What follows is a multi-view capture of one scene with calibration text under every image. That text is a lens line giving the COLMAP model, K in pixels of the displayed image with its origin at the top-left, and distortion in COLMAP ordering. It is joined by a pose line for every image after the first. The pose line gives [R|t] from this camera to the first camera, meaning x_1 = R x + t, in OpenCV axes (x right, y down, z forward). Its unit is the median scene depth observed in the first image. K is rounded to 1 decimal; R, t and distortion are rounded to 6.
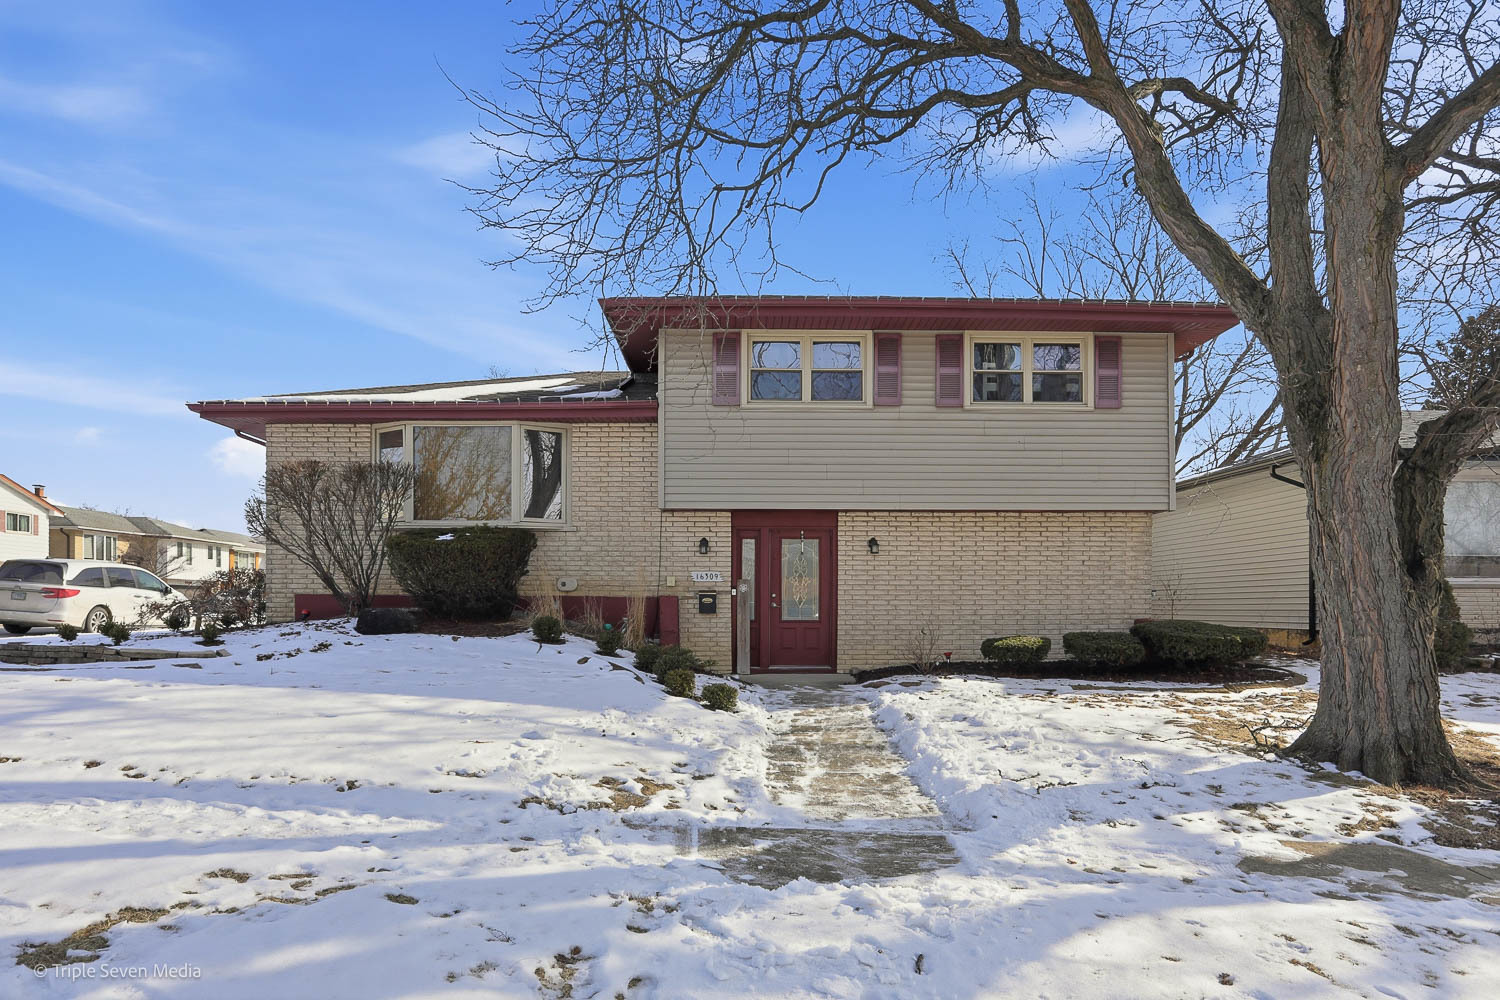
lens RADIAL K [[988.7, 0, 749.2], [0, 988.7, 595.6], [0, 0, 1]] dist [-0.001319, 0.001450]
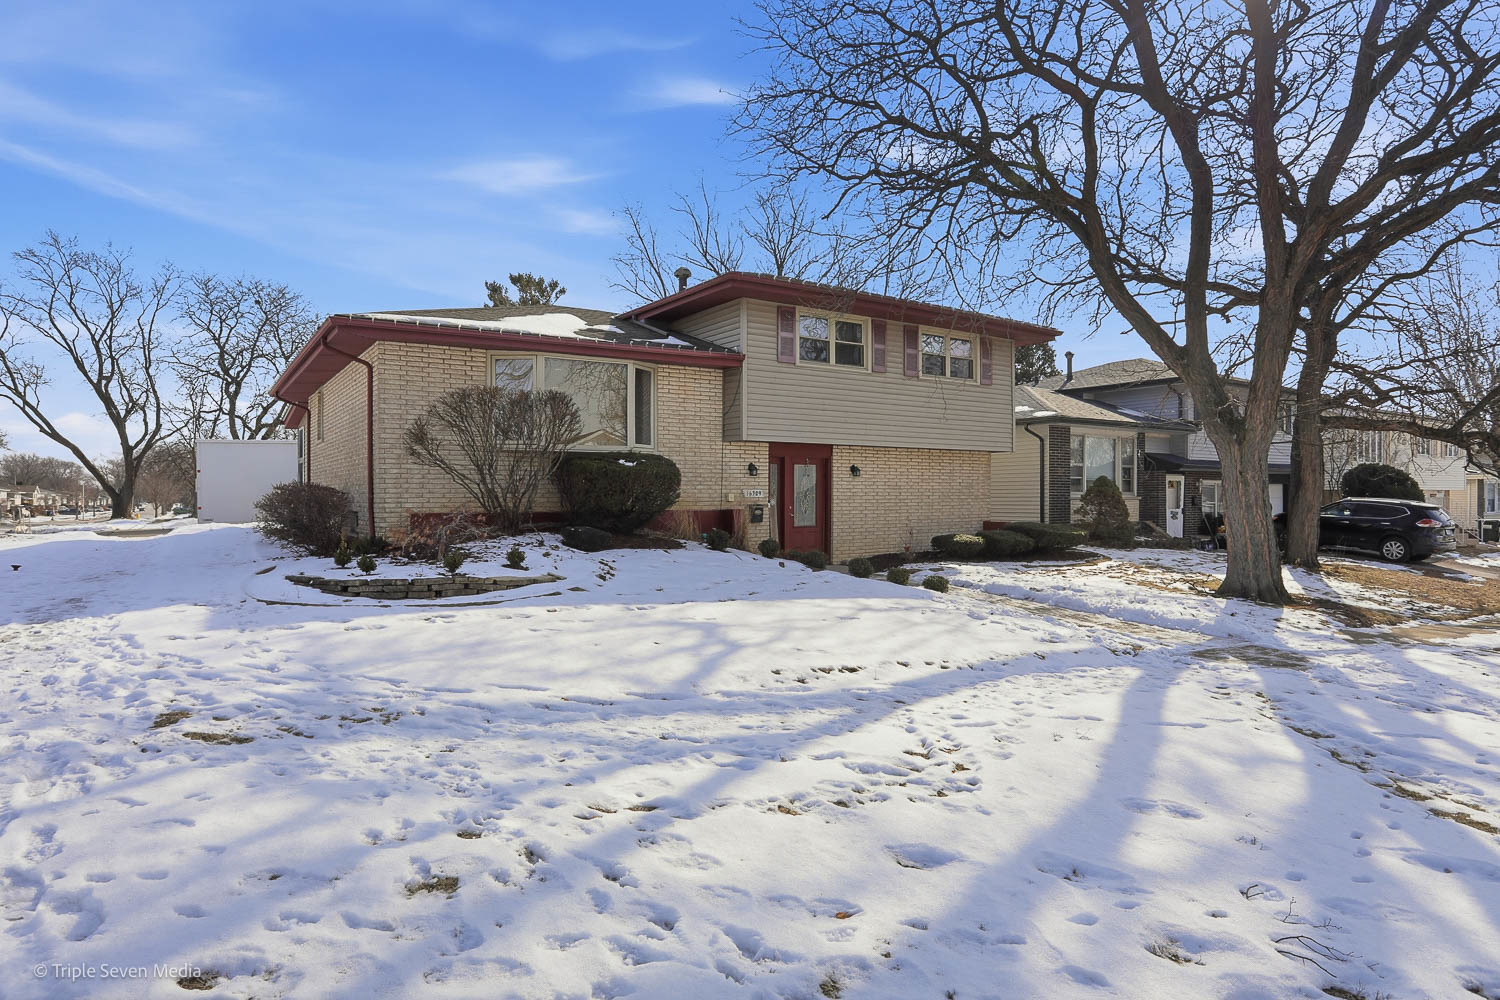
lens RADIAL K [[847.5, 0, 745.0], [0, 847.5, 499.7], [0, 0, 1]] dist [-0.060004, -0.001634]
pose [[0.832274, -0.008089, 0.554306, -0.660260], [-0.001897, 0.999846, 0.017439, -0.030717], [-0.554362, -0.015566, 0.832130, 0.101601]]
